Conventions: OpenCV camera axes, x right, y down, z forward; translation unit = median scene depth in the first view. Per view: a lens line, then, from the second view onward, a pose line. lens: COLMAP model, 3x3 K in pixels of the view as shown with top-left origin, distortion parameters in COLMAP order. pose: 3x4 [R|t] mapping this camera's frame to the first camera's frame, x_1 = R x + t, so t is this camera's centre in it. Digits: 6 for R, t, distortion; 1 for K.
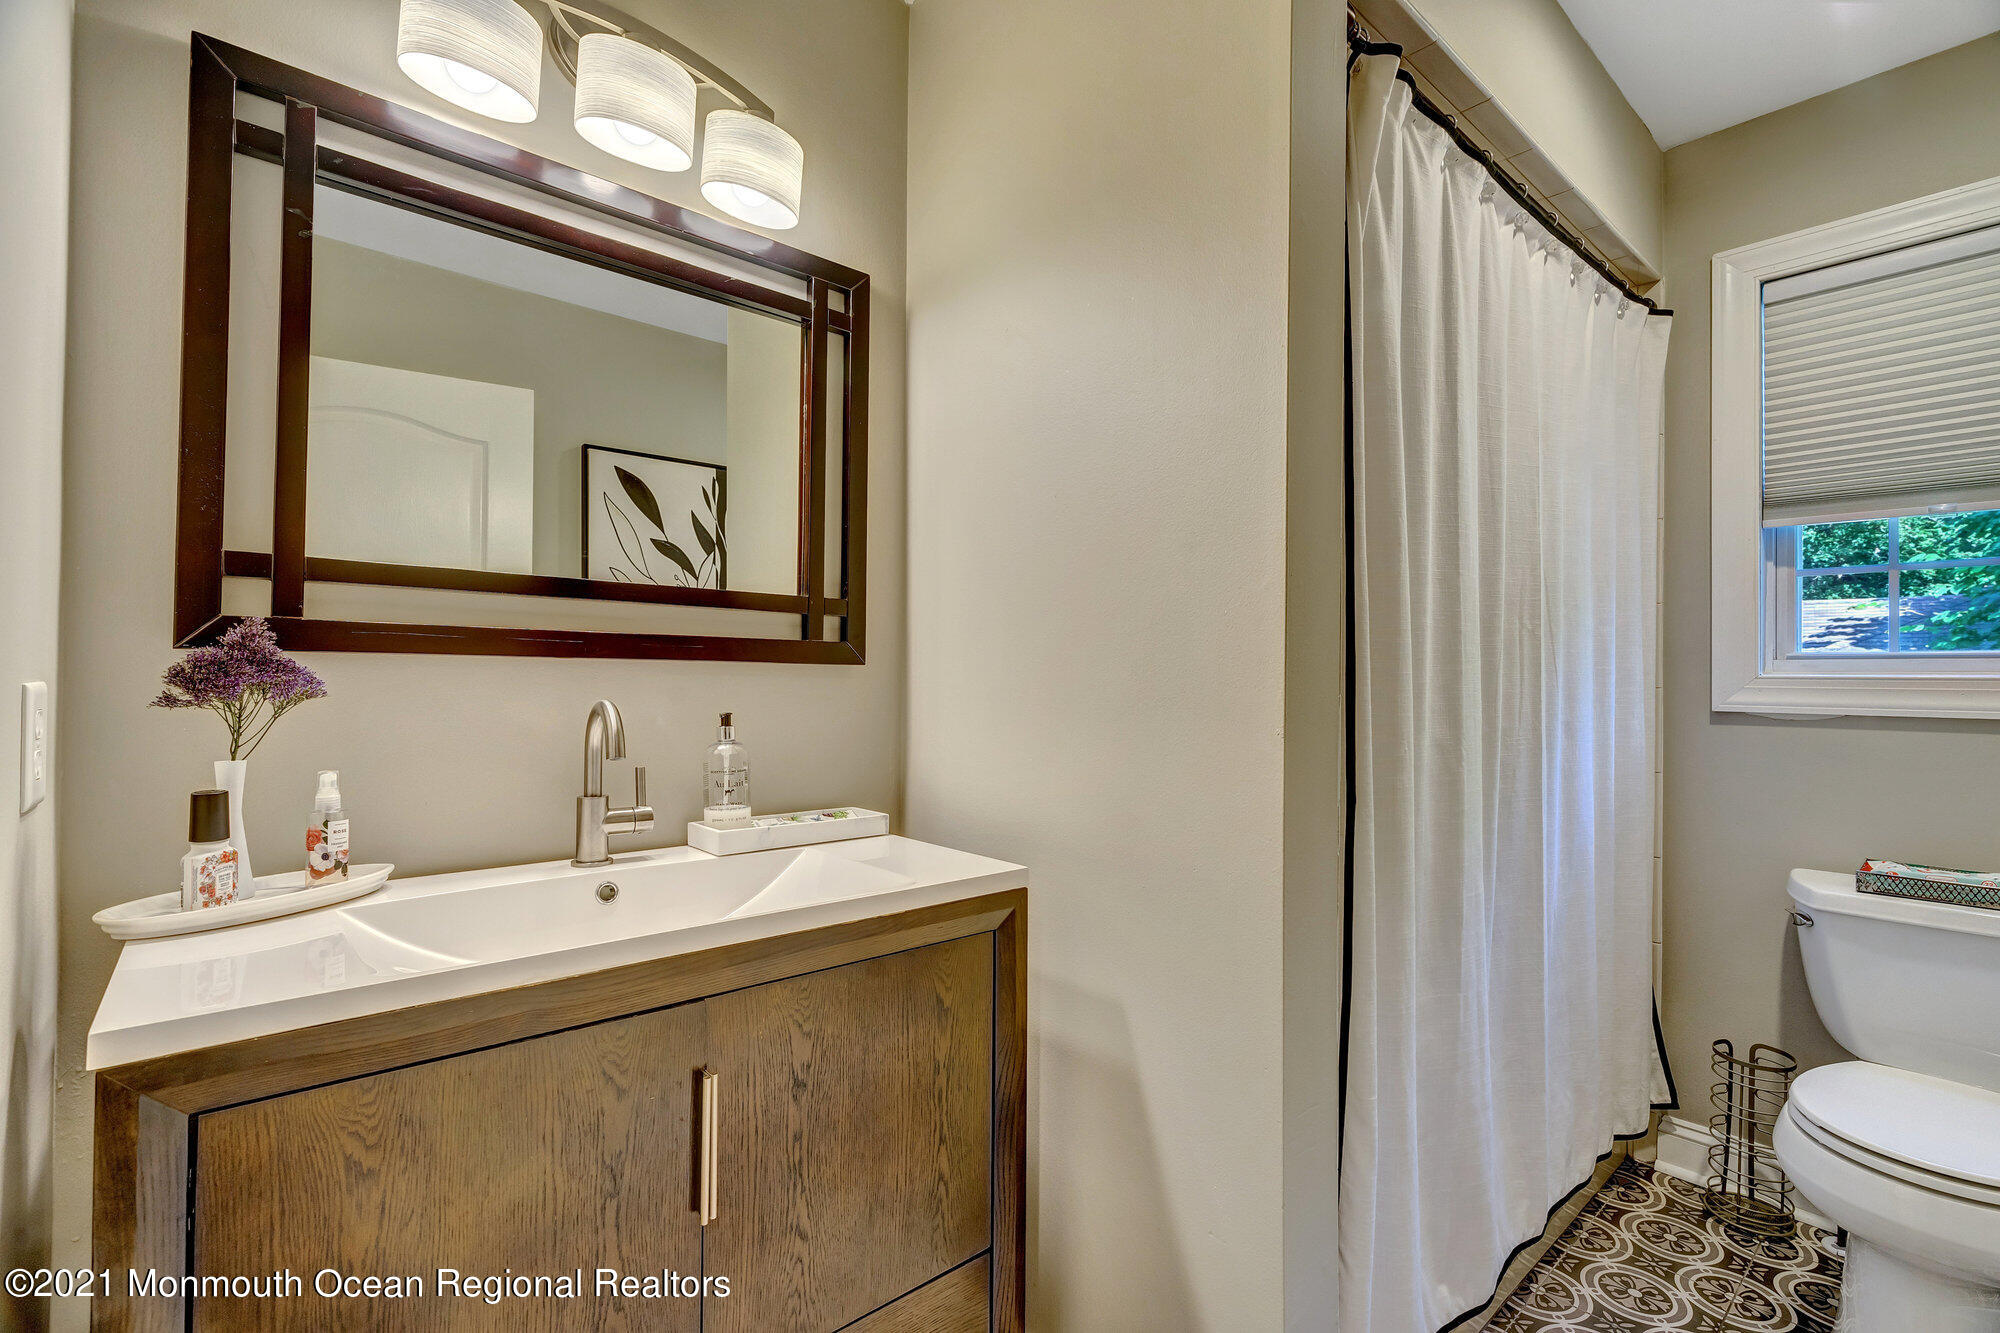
lens RADIAL K [[897.6, 0, 1001.1], [0, 897.6, 666.9], [0, 0, 1]] dist [-0.003175, 0.001908]
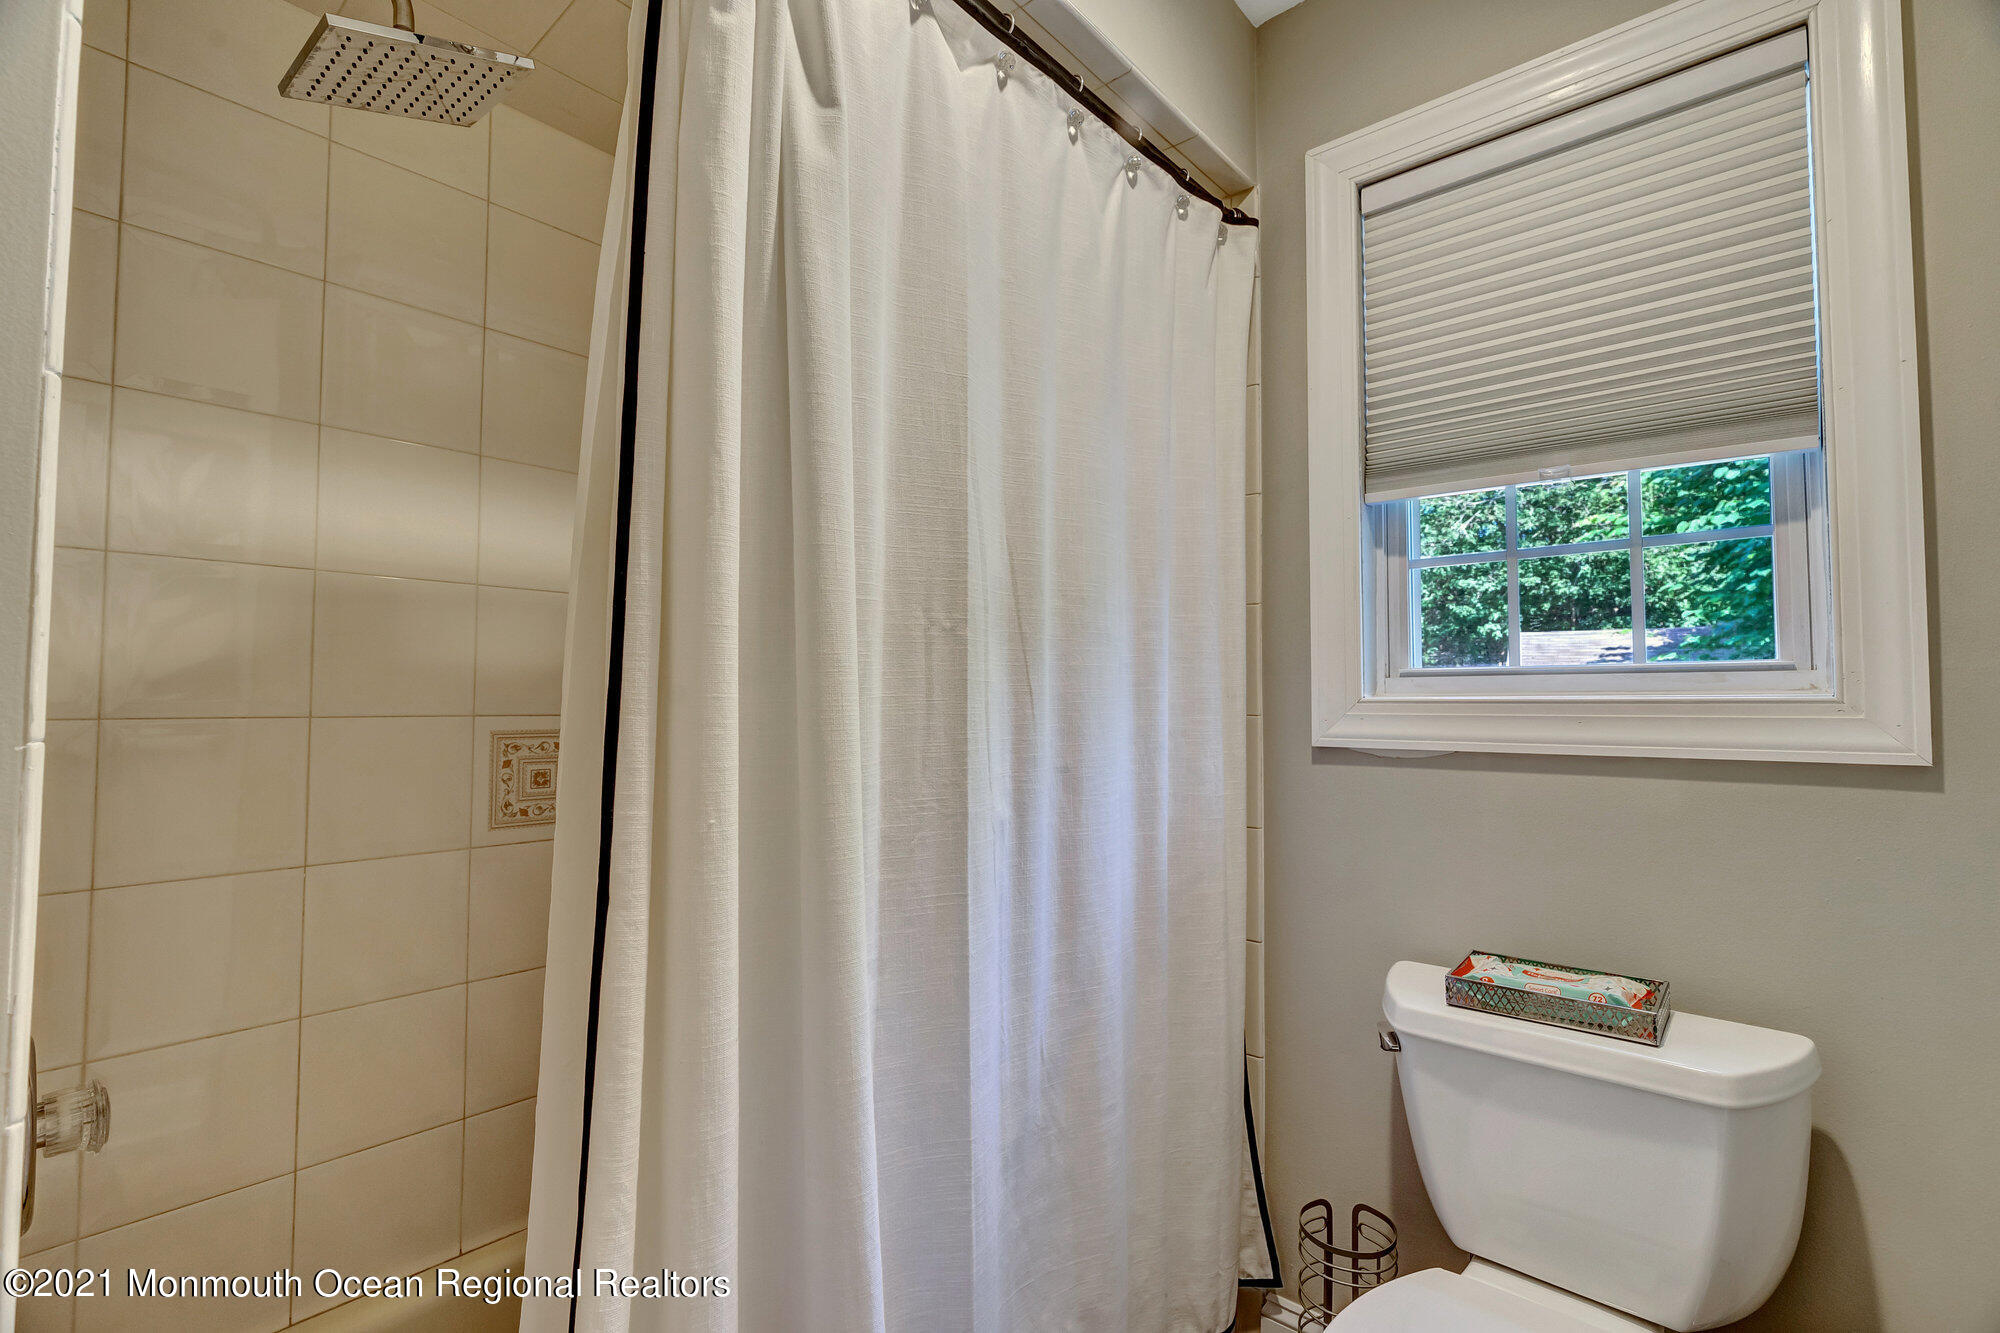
lens RADIAL K [[897.6, 0, 997.9], [0, 897.6, 665.8], [0, 0, 1]] dist [-0.003175, 0.001908]
pose [[0.990224, 0.001186, 0.139482, 0.427964], [0.003422, 0.999456, -0.032797, 0.005964], [-0.139445, 0.032954, 0.989681, 0.290538]]
